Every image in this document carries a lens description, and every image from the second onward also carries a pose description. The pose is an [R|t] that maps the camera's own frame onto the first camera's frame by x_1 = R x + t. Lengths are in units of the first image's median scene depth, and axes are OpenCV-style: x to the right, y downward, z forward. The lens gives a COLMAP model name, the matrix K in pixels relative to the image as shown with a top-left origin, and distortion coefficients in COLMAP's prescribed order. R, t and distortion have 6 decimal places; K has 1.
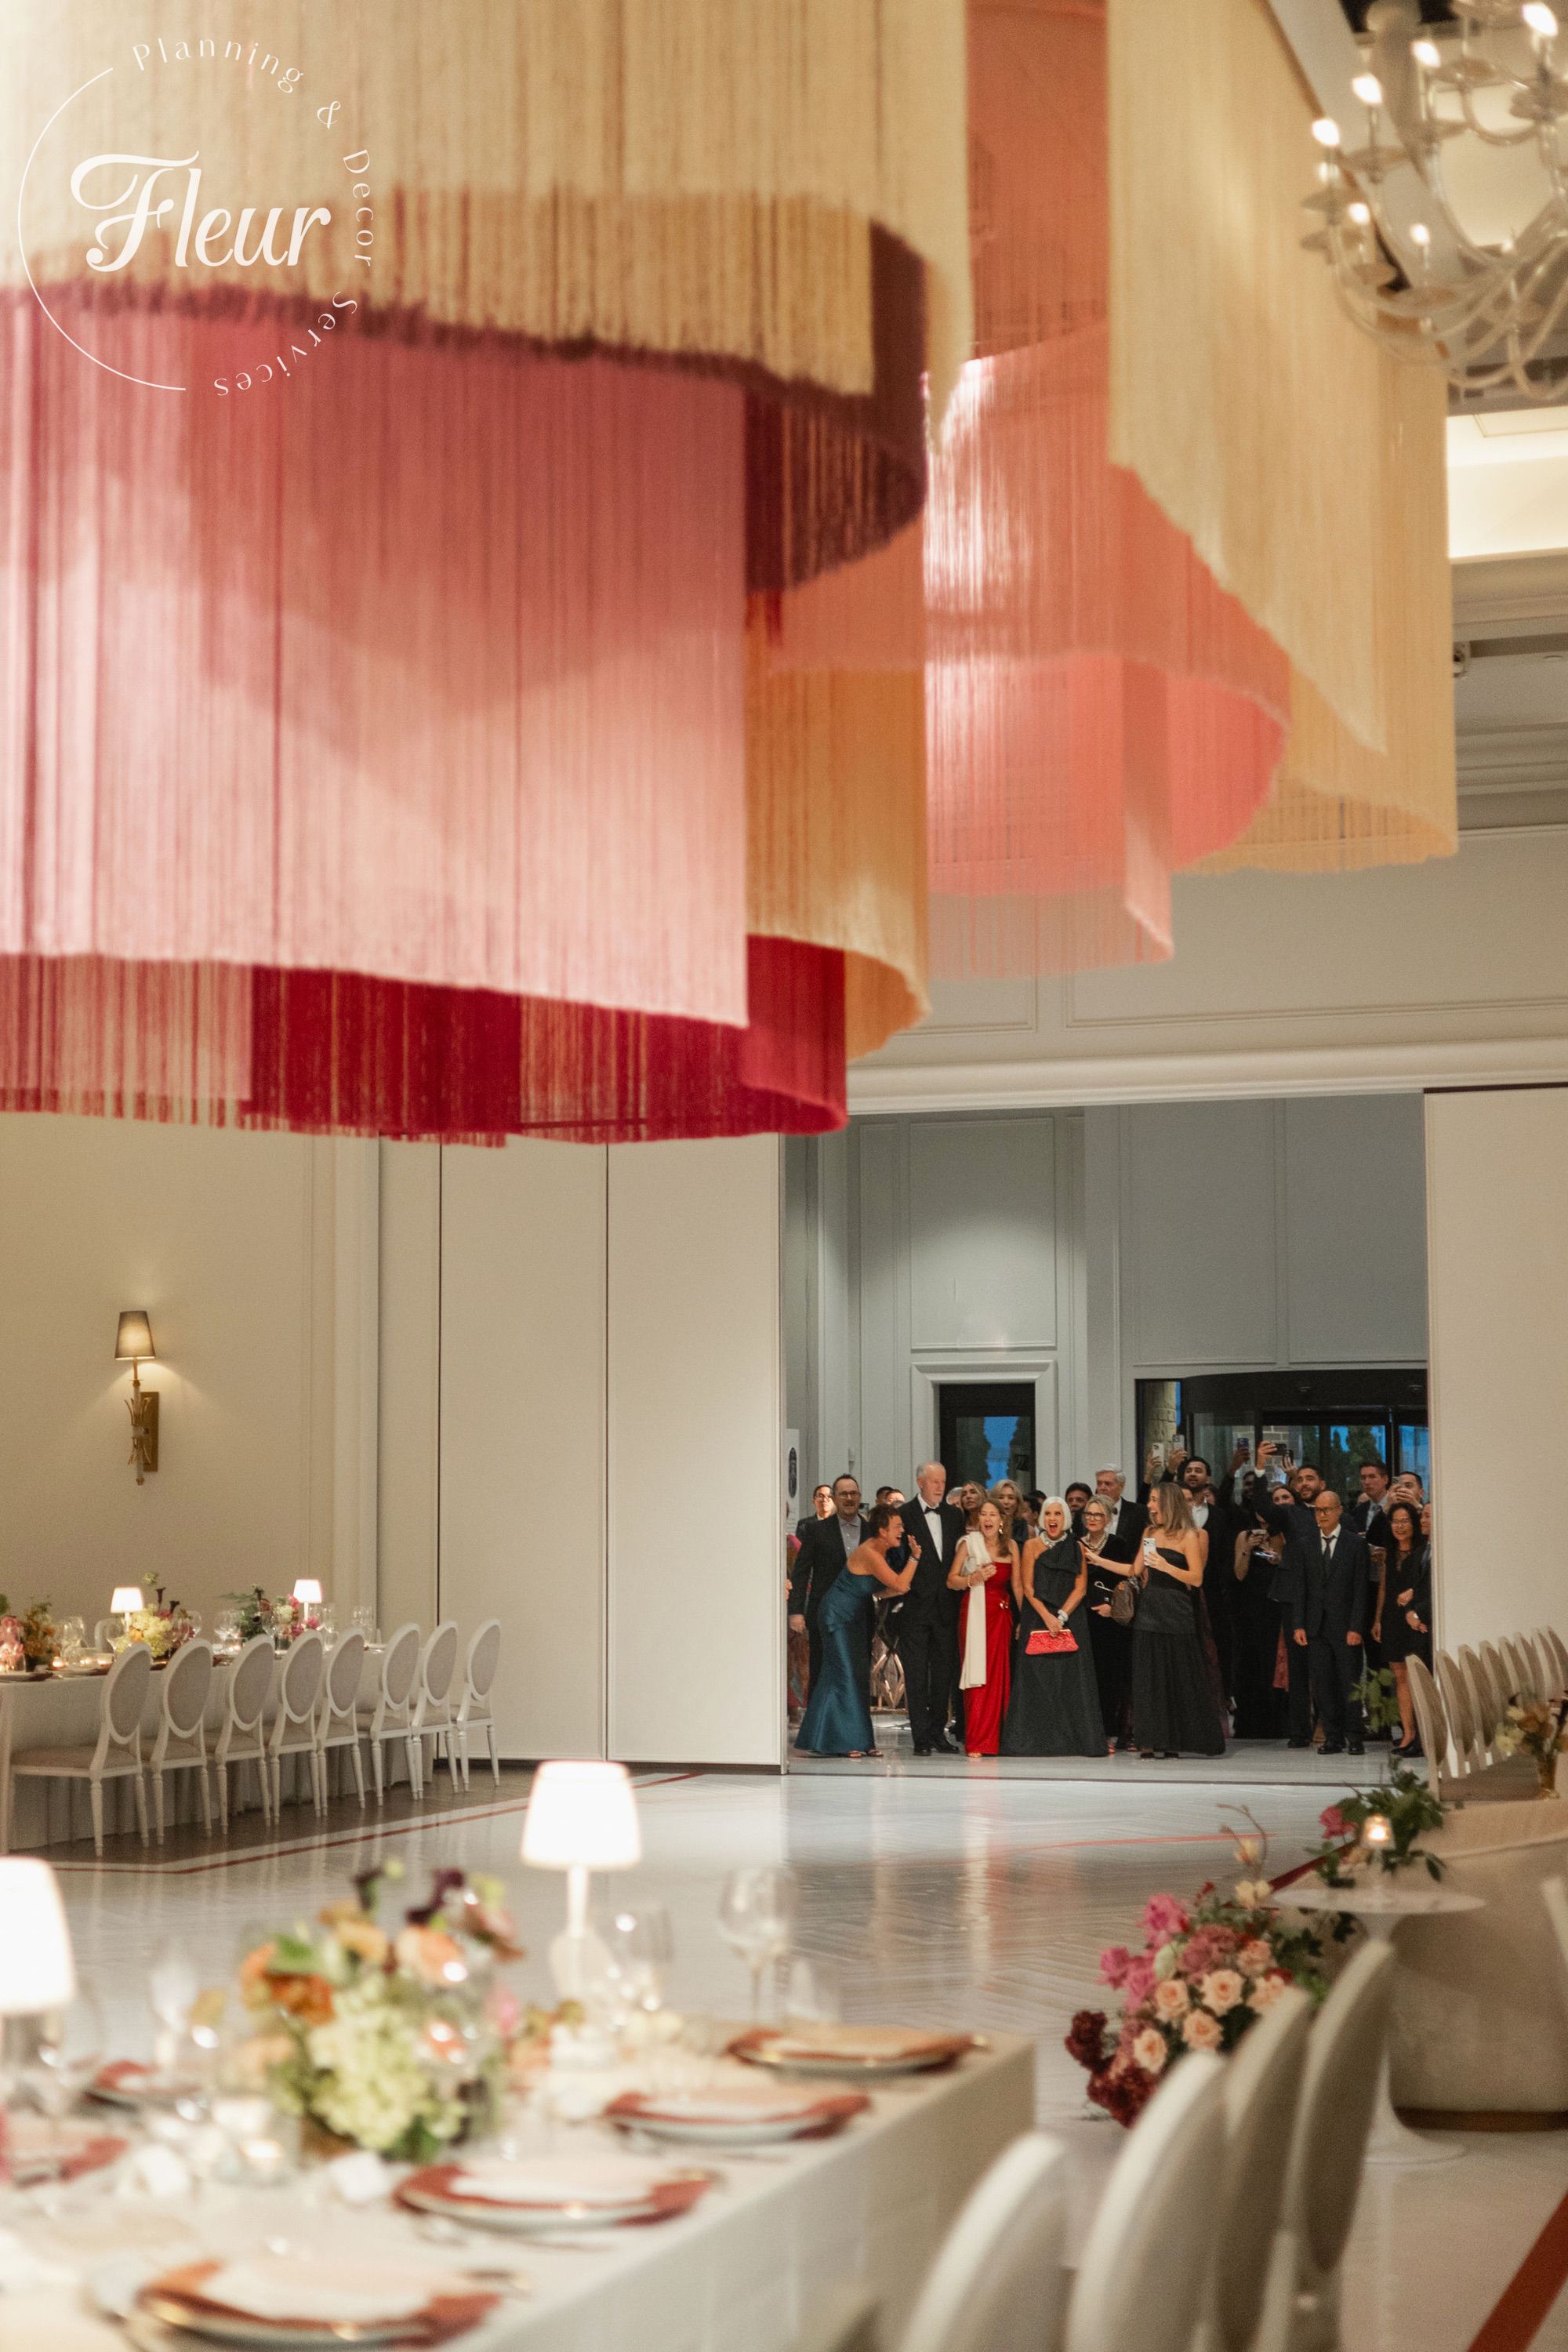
lens RADIAL K [[3700.4, 0, 839.6], [0, 3700.4, 1099.7], [0, 0, 1]] dist [-0.018589, -0.016888]
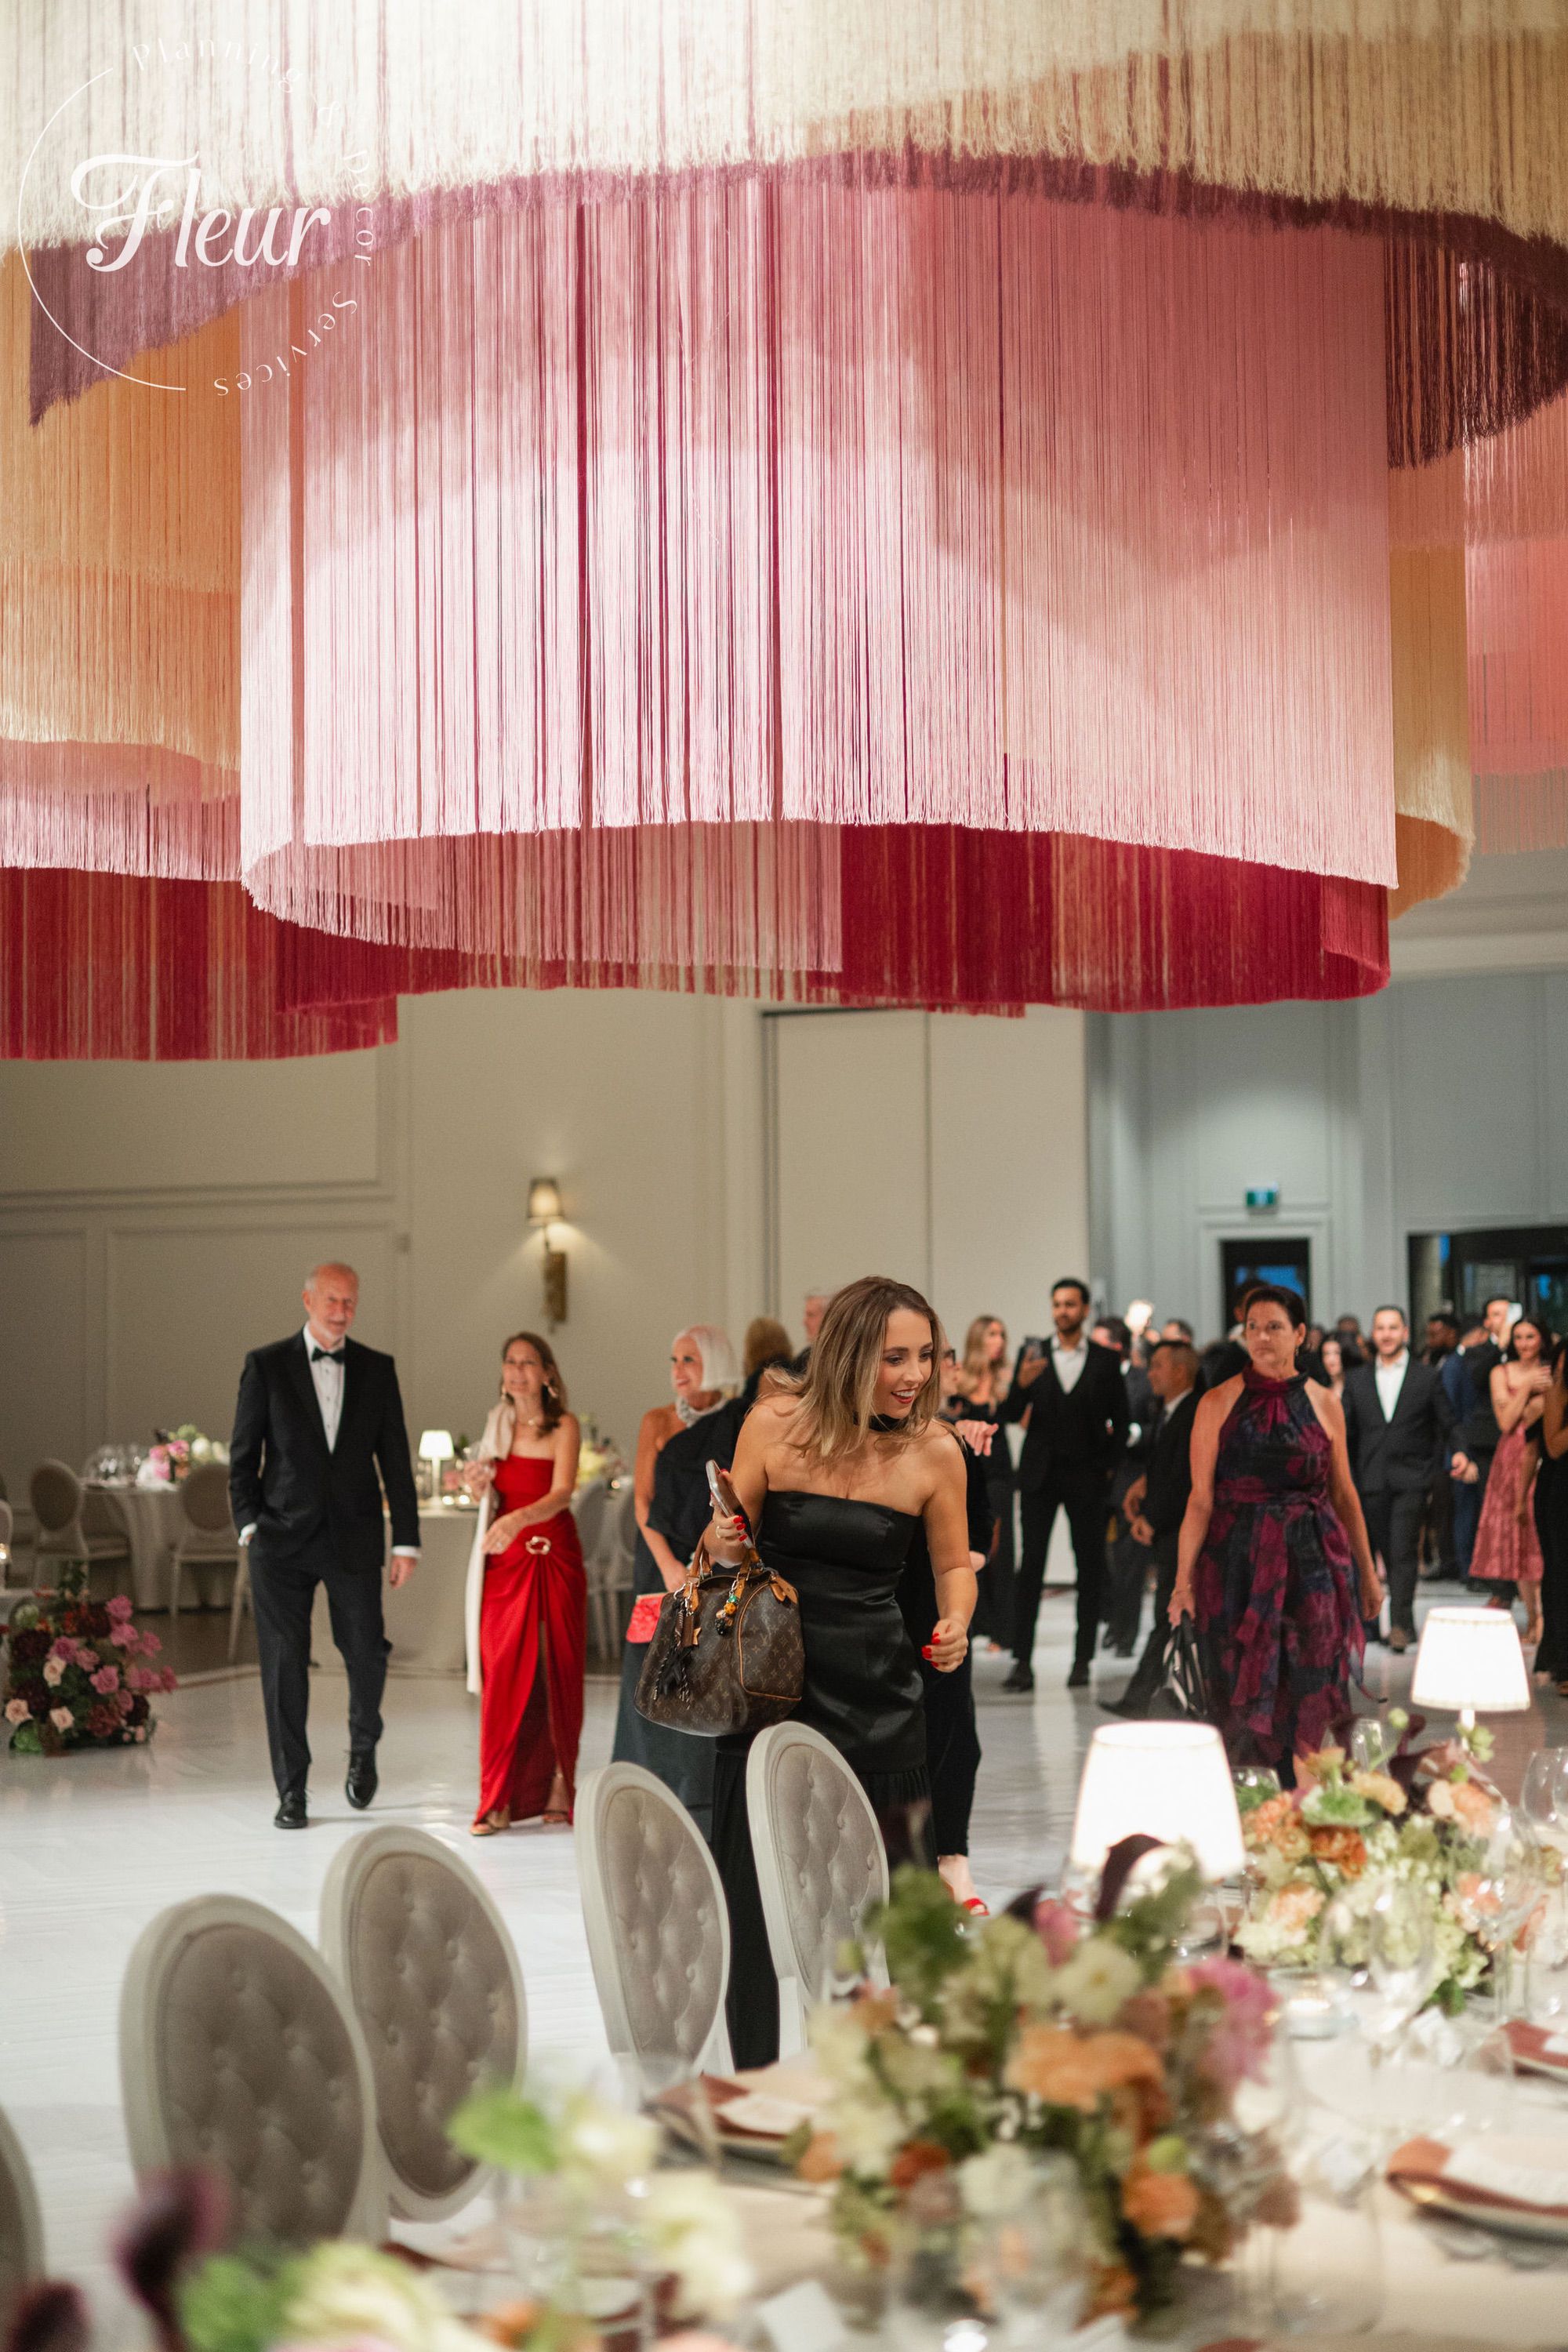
lens RADIAL K [[3245.1, 0, 784.0], [0, 3245.1, 1176.0], [0, 0, 1]] dist [-0.015759, 0.017431]
pose [[0.998633, -0.006991, -0.051791, -0.138182], [0.009873, 0.998405, 0.055596, 0.007191], [0.051320, -0.056031, 0.997109, 0.075606]]
